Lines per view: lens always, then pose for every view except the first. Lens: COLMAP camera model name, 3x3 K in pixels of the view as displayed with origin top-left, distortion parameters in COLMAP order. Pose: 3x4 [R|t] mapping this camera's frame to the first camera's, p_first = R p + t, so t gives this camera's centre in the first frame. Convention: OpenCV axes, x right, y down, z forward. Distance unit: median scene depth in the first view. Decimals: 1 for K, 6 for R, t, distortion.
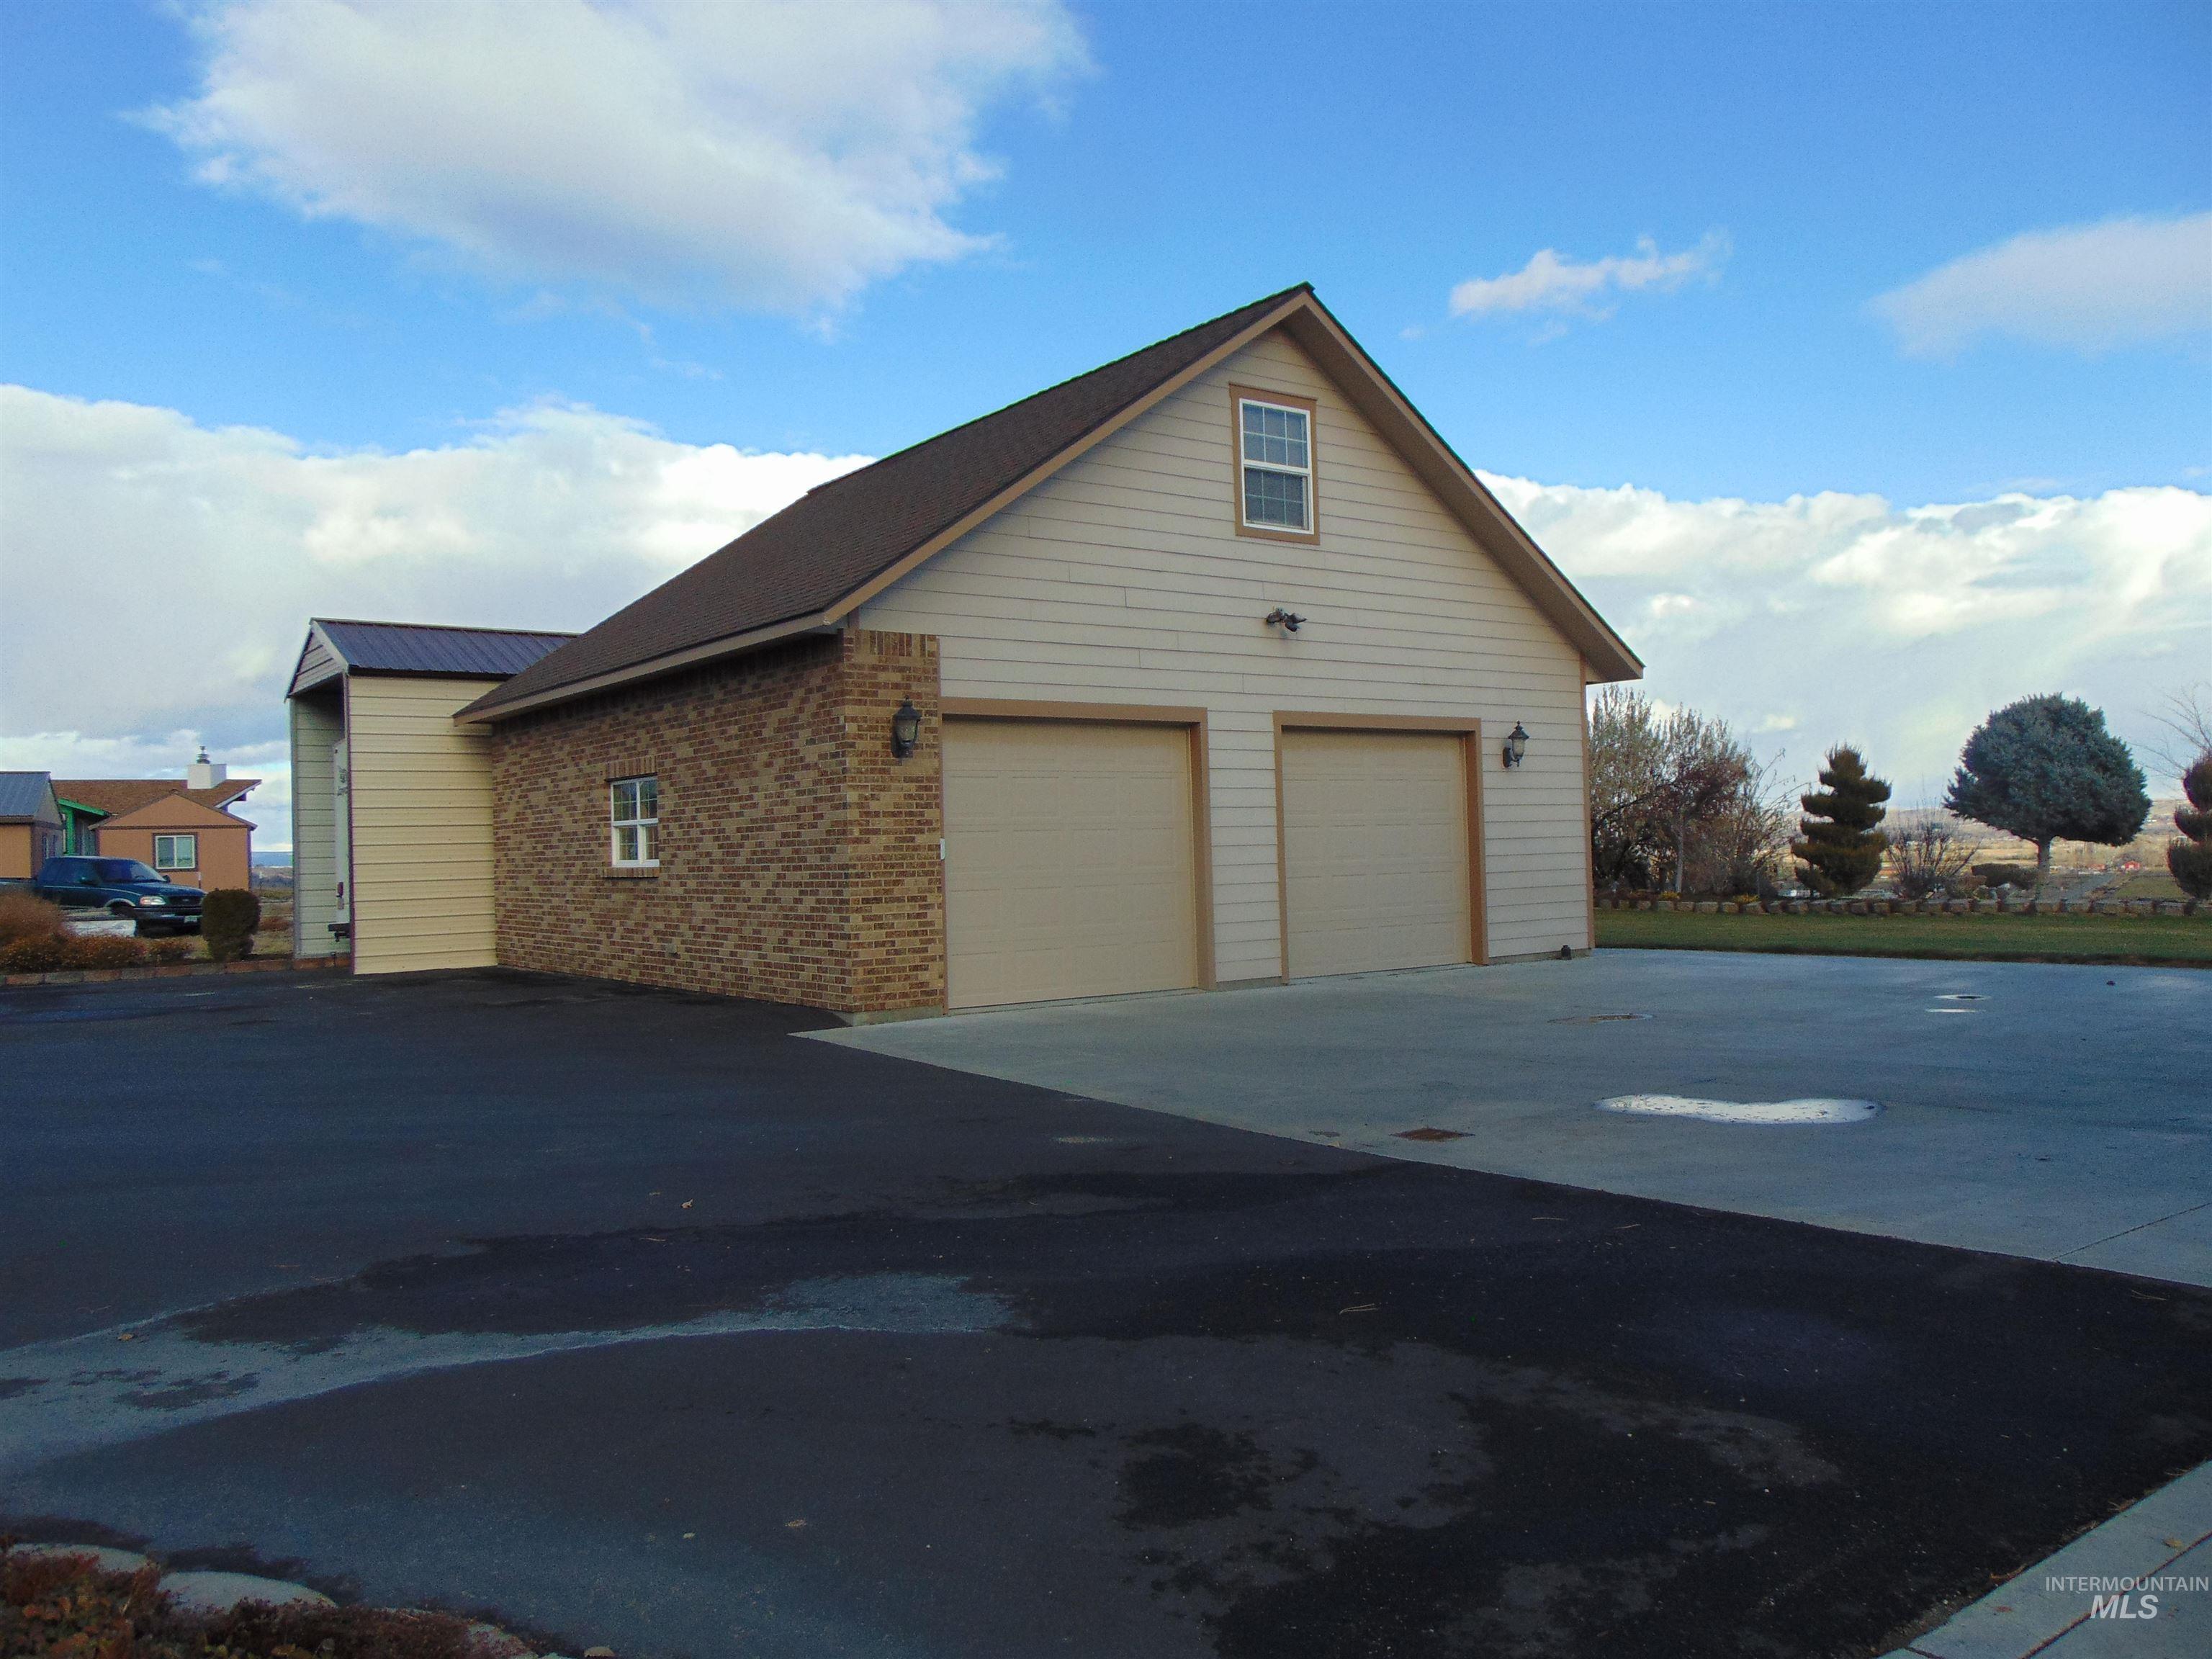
lens RADIAL K [[1670.8, 0, 1112.1], [0, 1670.8, 832.6], [0, 0, 1]] dist [-0.008372, 0.051262]
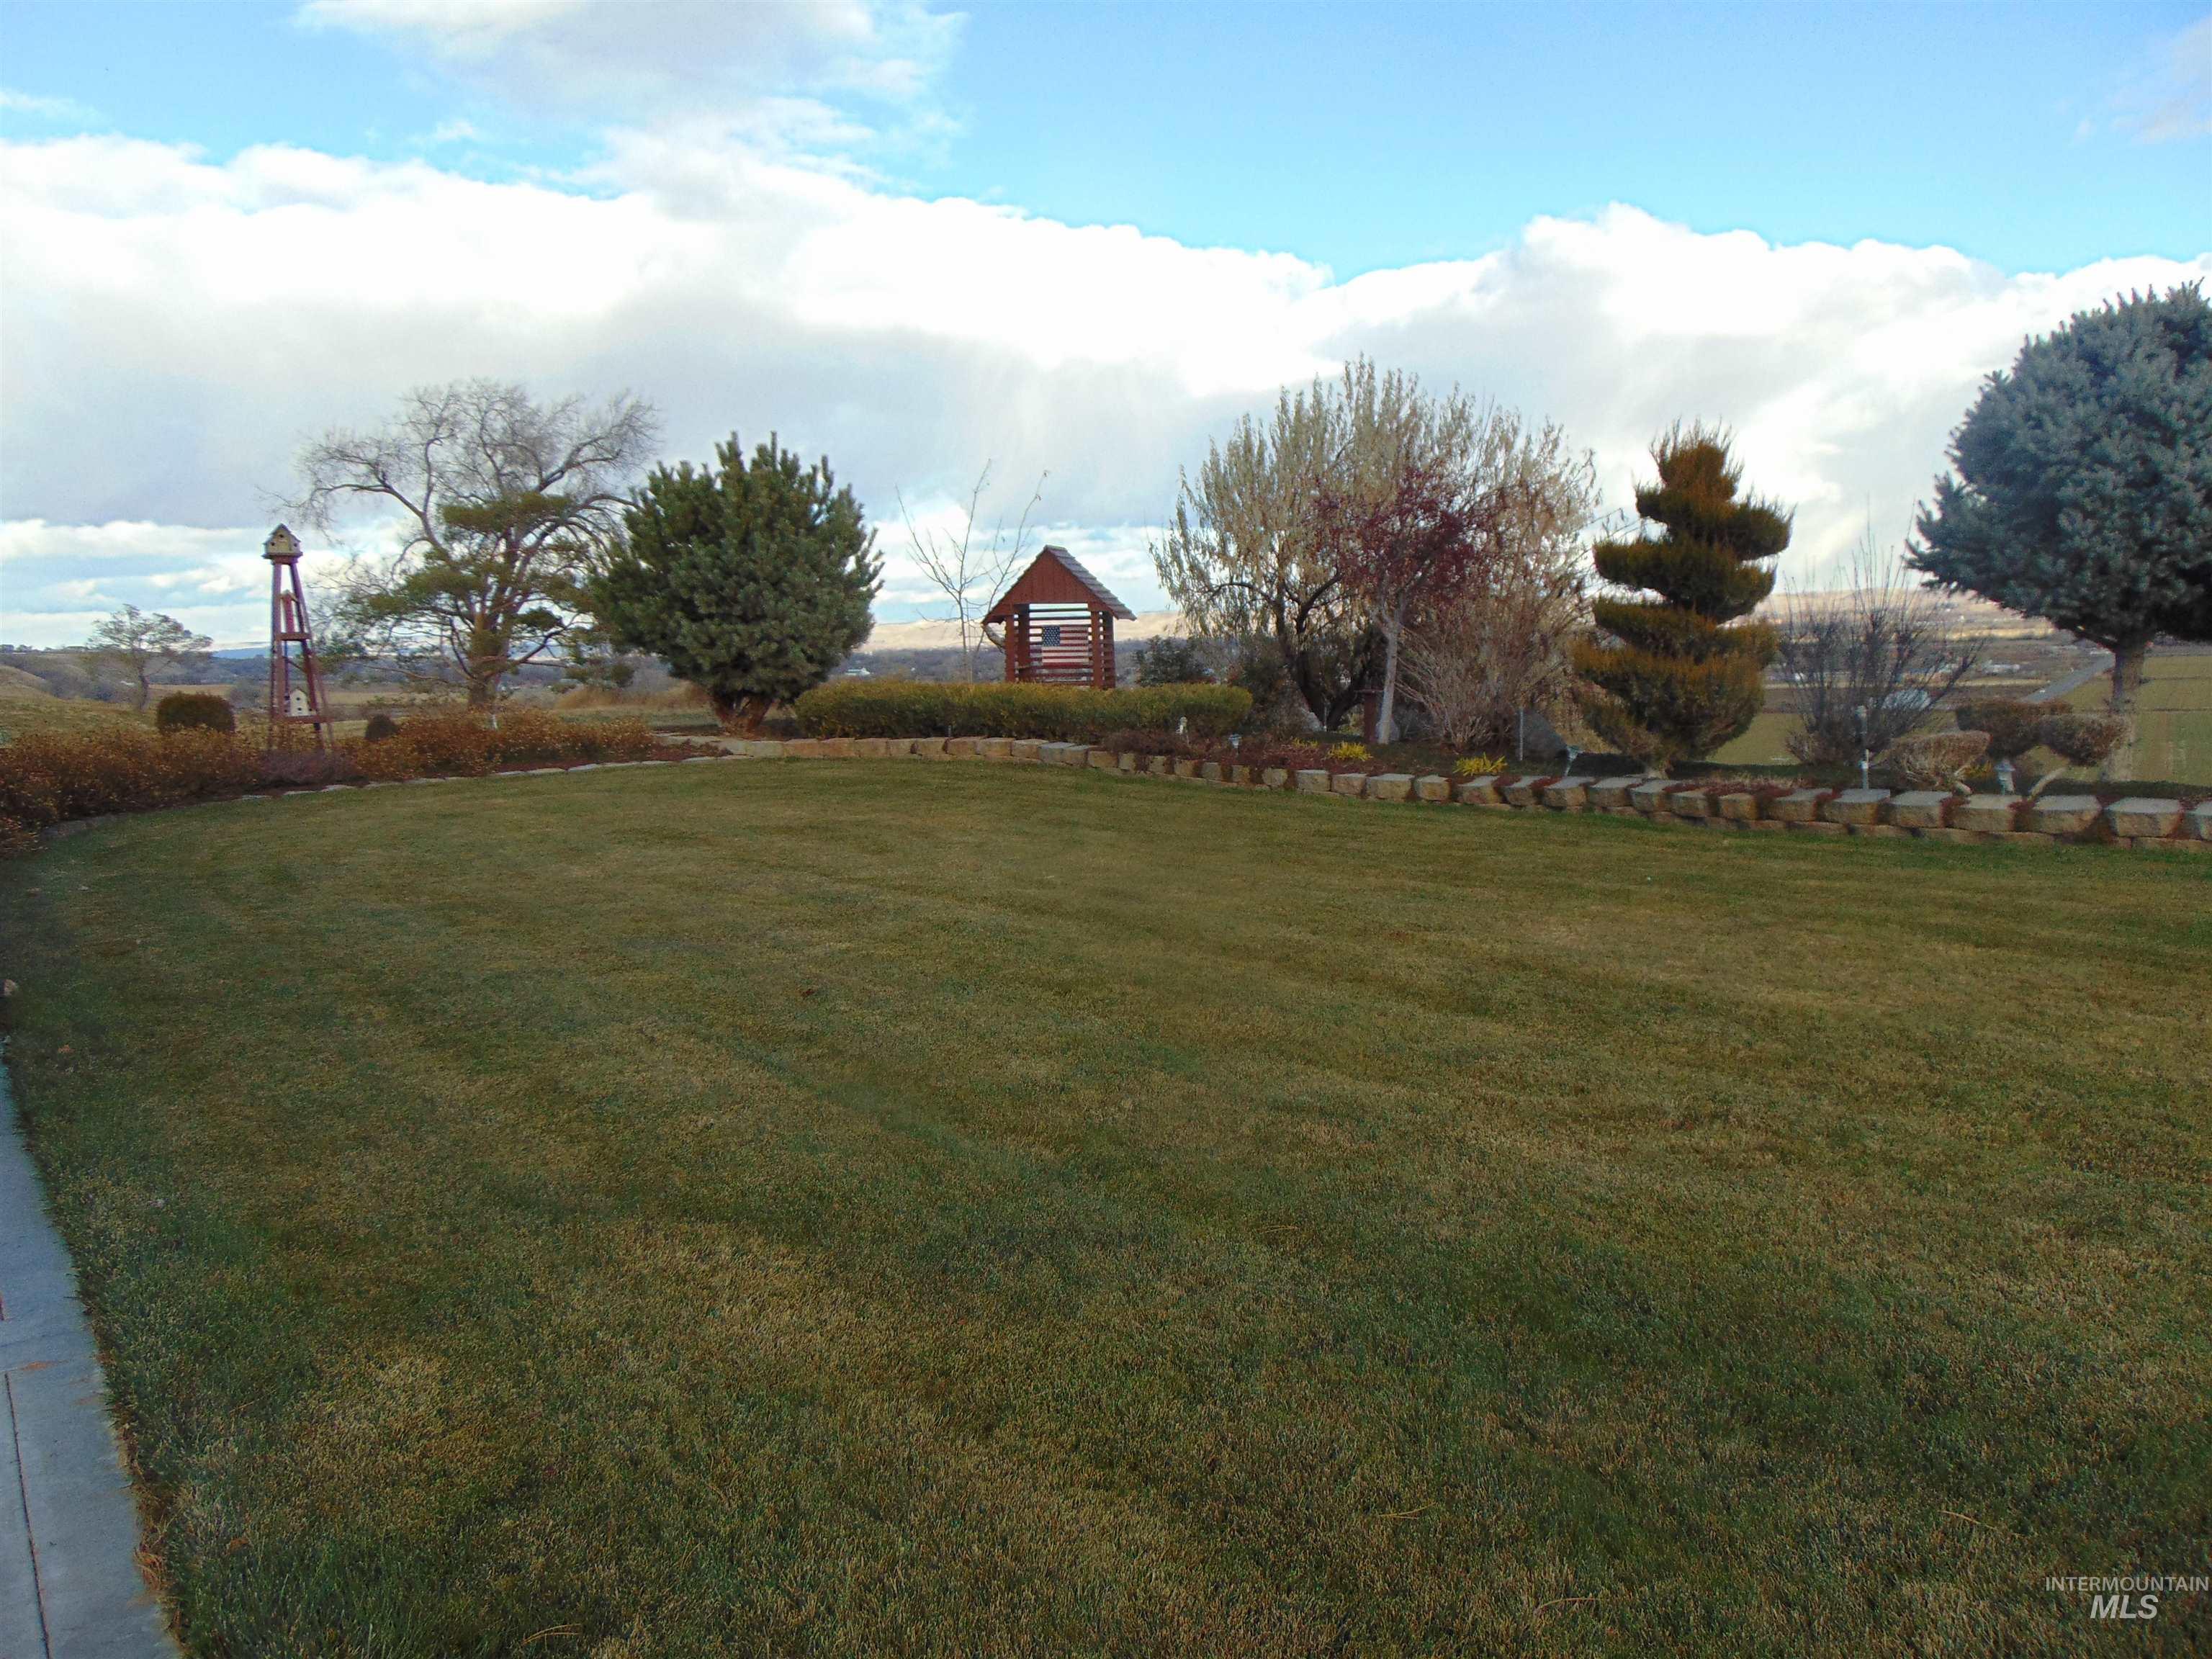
lens RADIAL K [[1670.8, 0, 1116.0], [0, 1670.8, 812.1], [0, 0, 1]] dist [-0.008372, 0.051262]
pose [[0.999957, -0.004040, -0.008321, 0.292186], [0.004962, 0.993480, 0.113894, -0.002061], [0.007807, -0.113931, 0.993458, 0.552195]]
